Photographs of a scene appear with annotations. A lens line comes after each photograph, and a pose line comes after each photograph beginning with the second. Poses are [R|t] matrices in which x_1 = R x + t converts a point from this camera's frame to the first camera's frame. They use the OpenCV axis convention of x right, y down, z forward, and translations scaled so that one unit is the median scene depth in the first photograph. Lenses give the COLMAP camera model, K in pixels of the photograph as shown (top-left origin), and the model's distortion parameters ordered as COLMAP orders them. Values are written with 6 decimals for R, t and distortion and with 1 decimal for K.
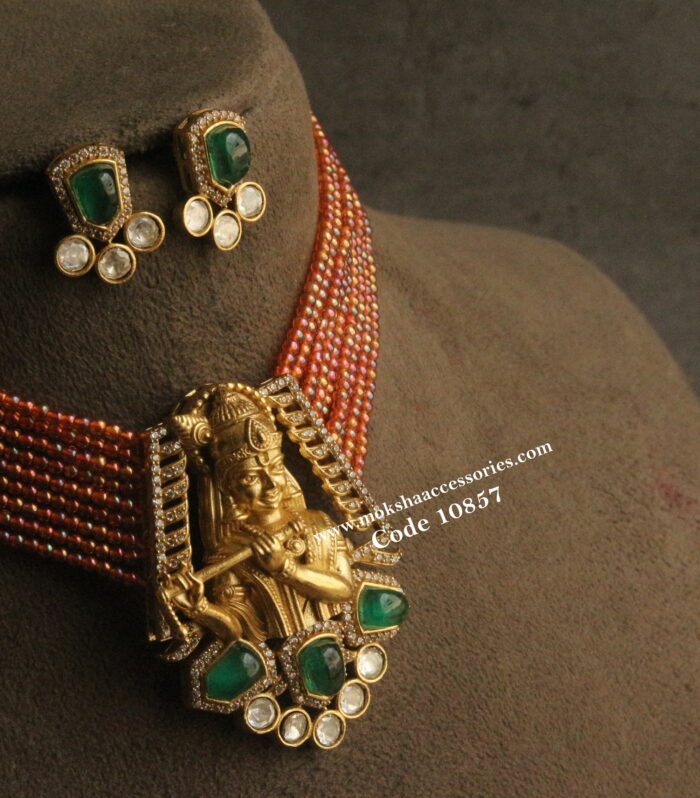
lens RADIAL K [[3331.5, 0, 331.8], [0, 3331.5, 398.4], [0, 0, 1]] dist [0.139307, -3.612873]
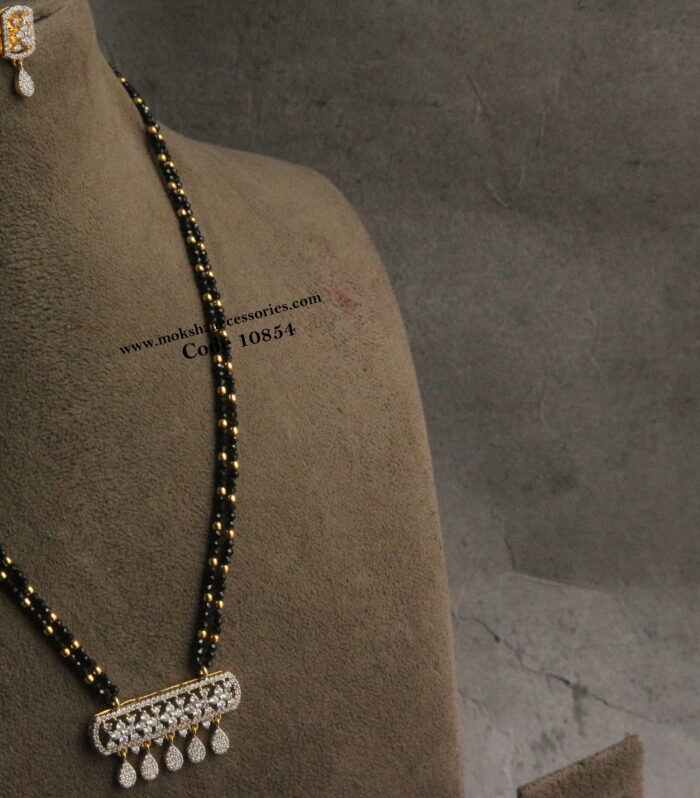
lens RADIAL K [[3331.5, 0, 331.8], [0, 3331.5, 398.4], [0, 0, 1]] dist [0.139307, -3.612873]
pose [[0.997069, 0.012225, -0.075518, 0.234392], [-0.020774, 0.993323, -0.113484, 0.273531], [0.073626, 0.114721, 0.990666, -0.563651]]
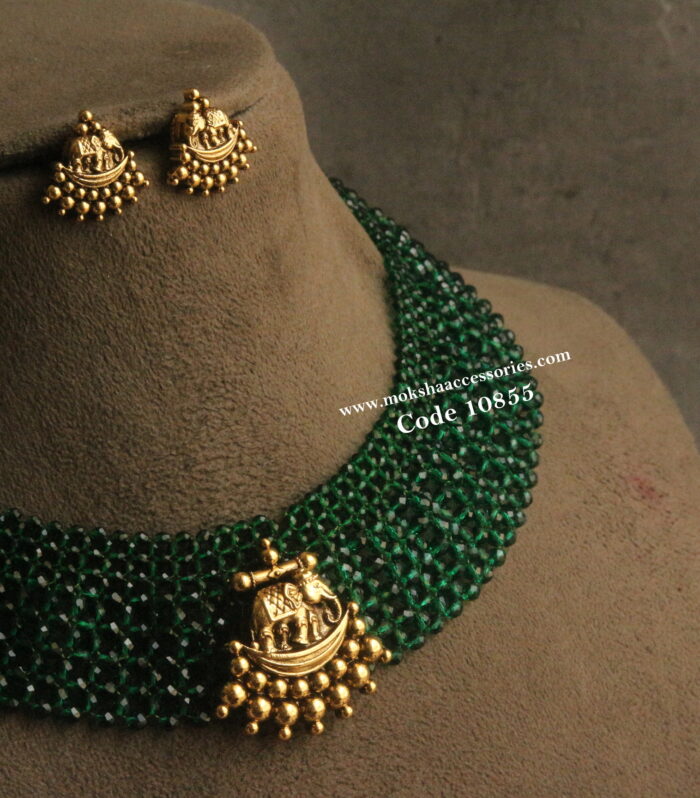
lens RADIAL K [[3331.5, 0, 331.8], [0, 3331.5, 398.4], [0, 0, 1]] dist [0.139307, -3.612873]
pose [[0.995588, 0.004587, -0.093715, 0.112582], [-0.014628, 0.994179, -0.106745, 0.131573], [0.092680, 0.107645, 0.989860, -0.123656]]
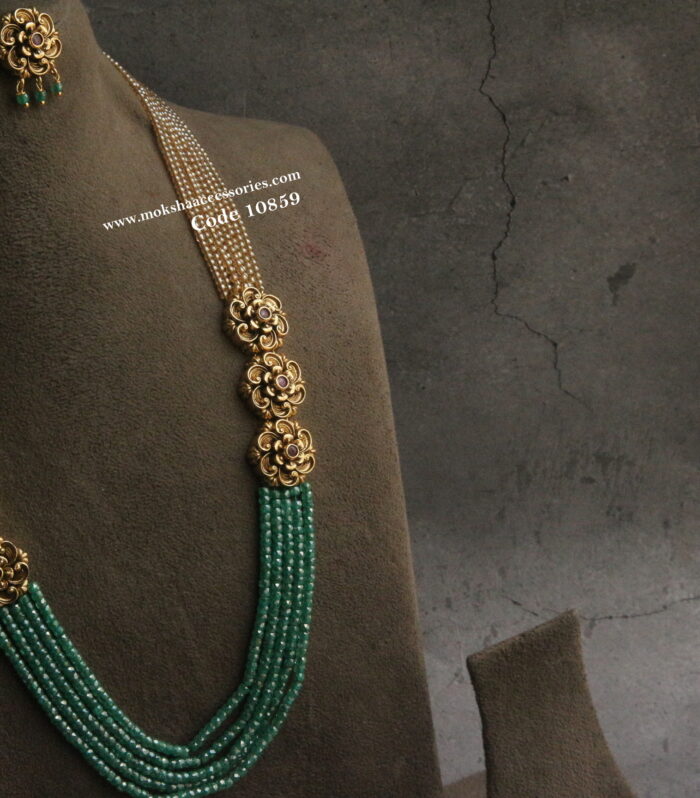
lens RADIAL K [[3331.5, 0, 331.8], [0, 3331.5, 398.4], [0, 0, 1]] dist [0.139307, -3.612873]
pose [[0.980630, -0.004587, -0.195815, 0.515683], [-0.004316, 0.998977, -0.045012, 0.210868], [0.195821, 0.044985, 0.979607, -0.860146]]
